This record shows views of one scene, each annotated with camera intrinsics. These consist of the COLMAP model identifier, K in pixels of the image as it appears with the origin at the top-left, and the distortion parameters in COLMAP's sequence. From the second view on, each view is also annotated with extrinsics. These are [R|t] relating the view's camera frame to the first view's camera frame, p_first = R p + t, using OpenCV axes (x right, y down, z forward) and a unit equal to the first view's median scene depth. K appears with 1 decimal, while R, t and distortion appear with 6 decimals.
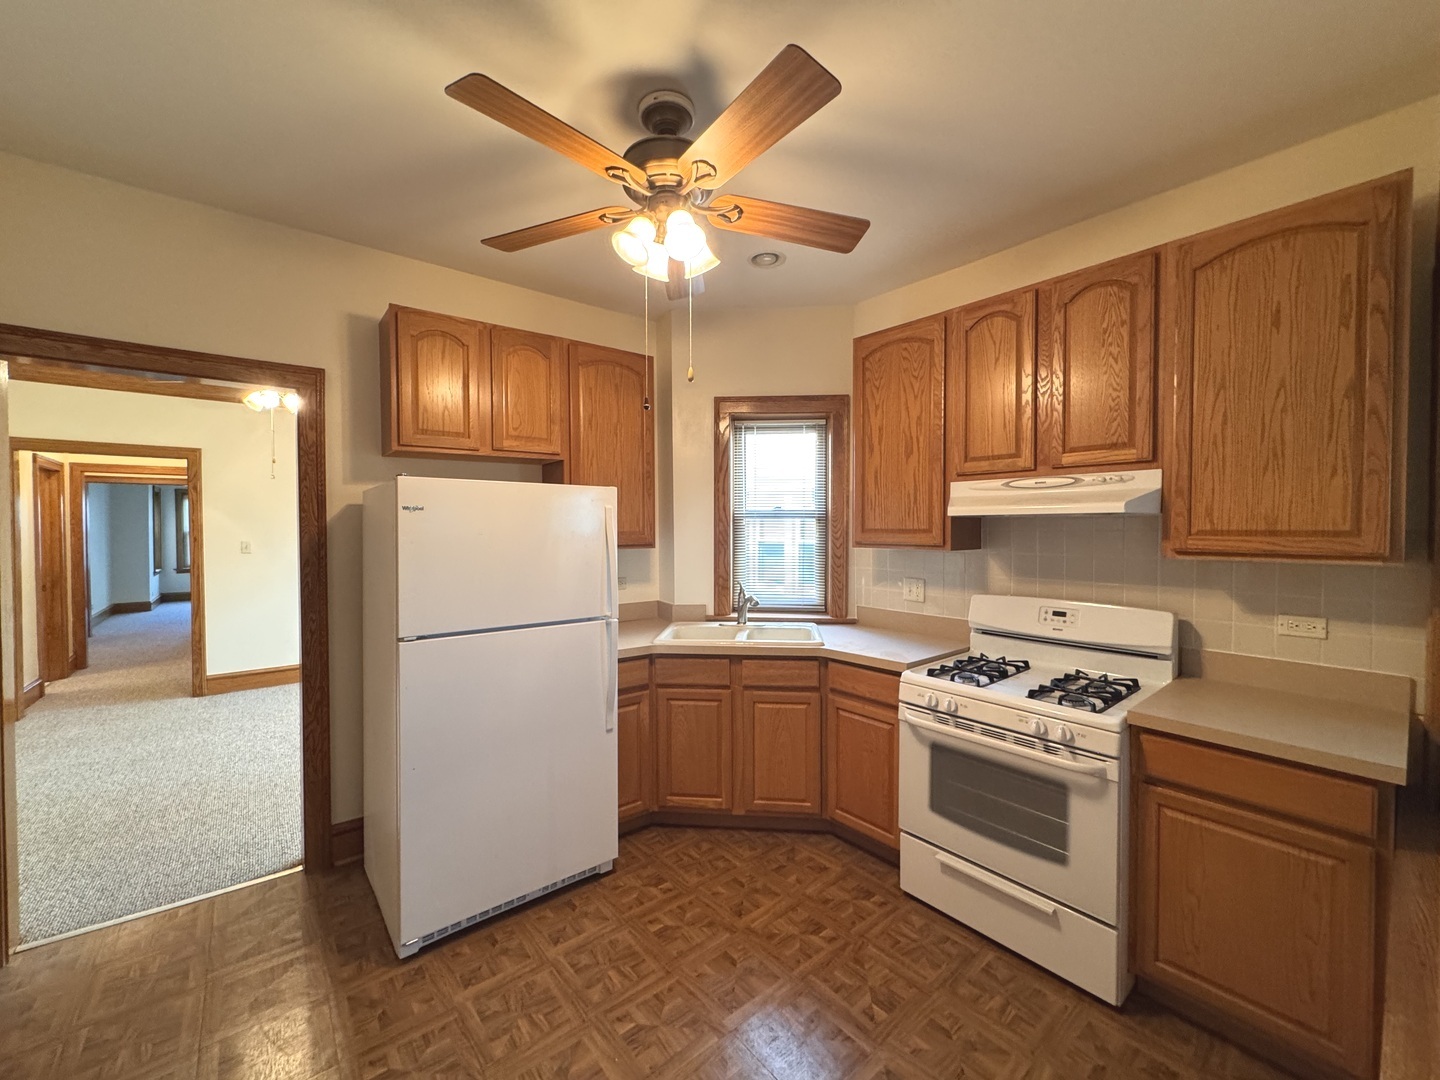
lens RADIAL K [[579.4, 0, 722.6], [0, 579.4, 535.6], [0, 0, 1]] dist [-0.009633, 0.000332]
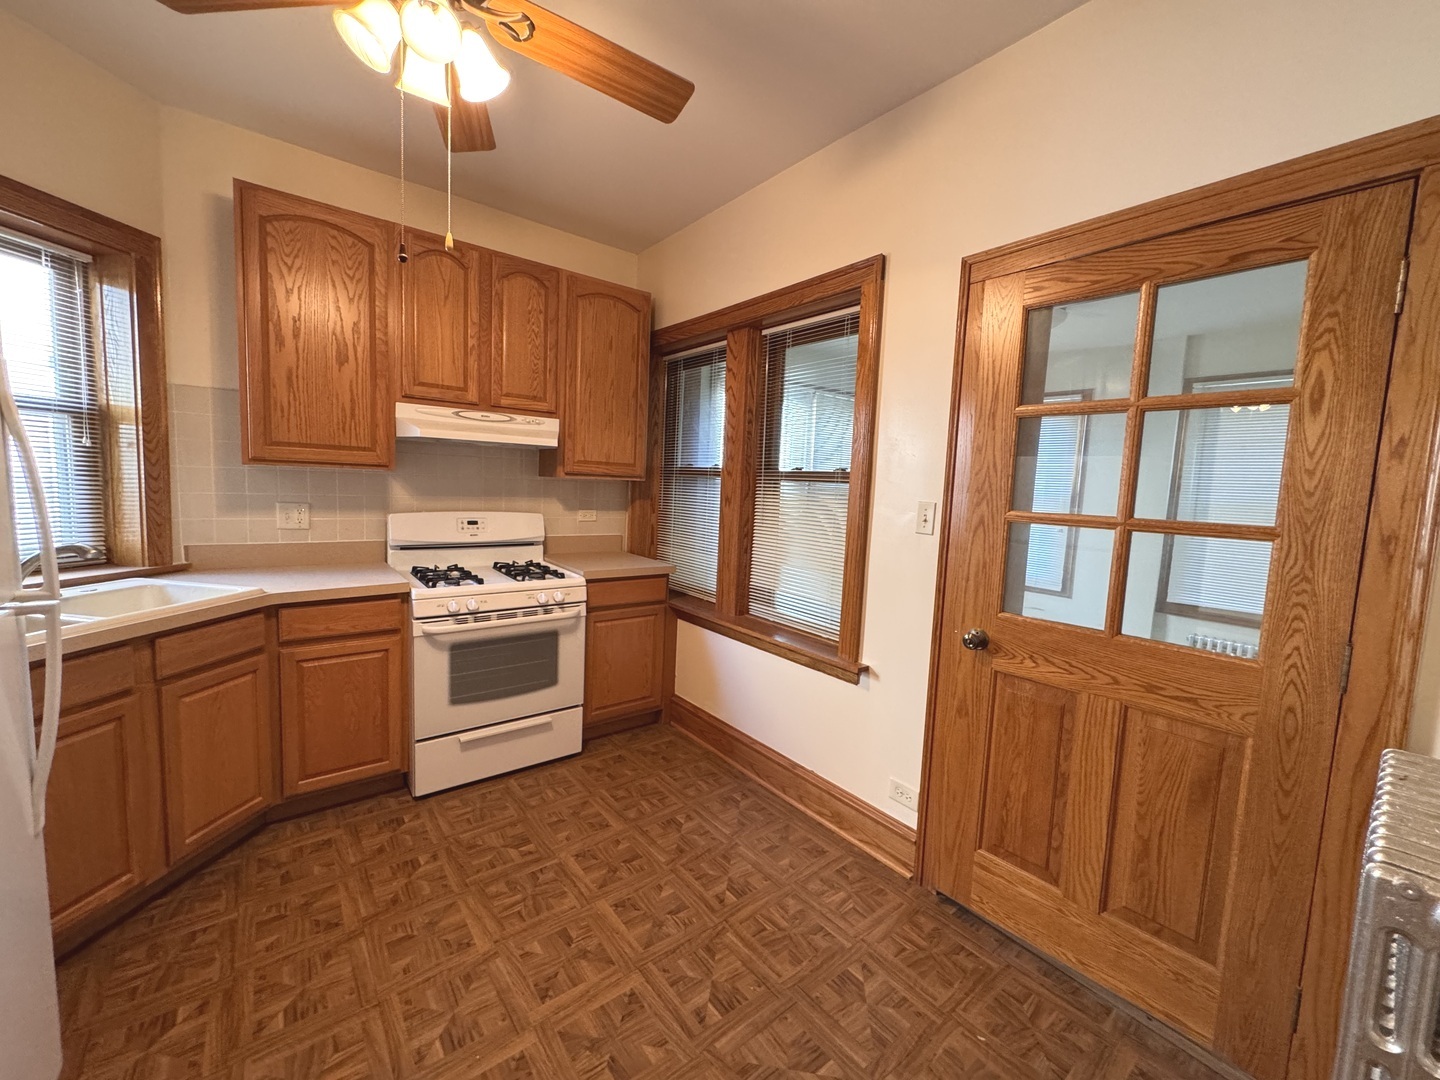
lens RADIAL K [[579.4, 0, 722.2], [0, 579.4, 536.6], [0, 0, 1]] dist [-0.009633, 0.000332]
pose [[0.004694, -0.094347, 0.995528, -0.696676], [-0.030035, 0.995077, 0.094446, 0.031953], [-0.999538, -0.030344, 0.001837, 0.474581]]
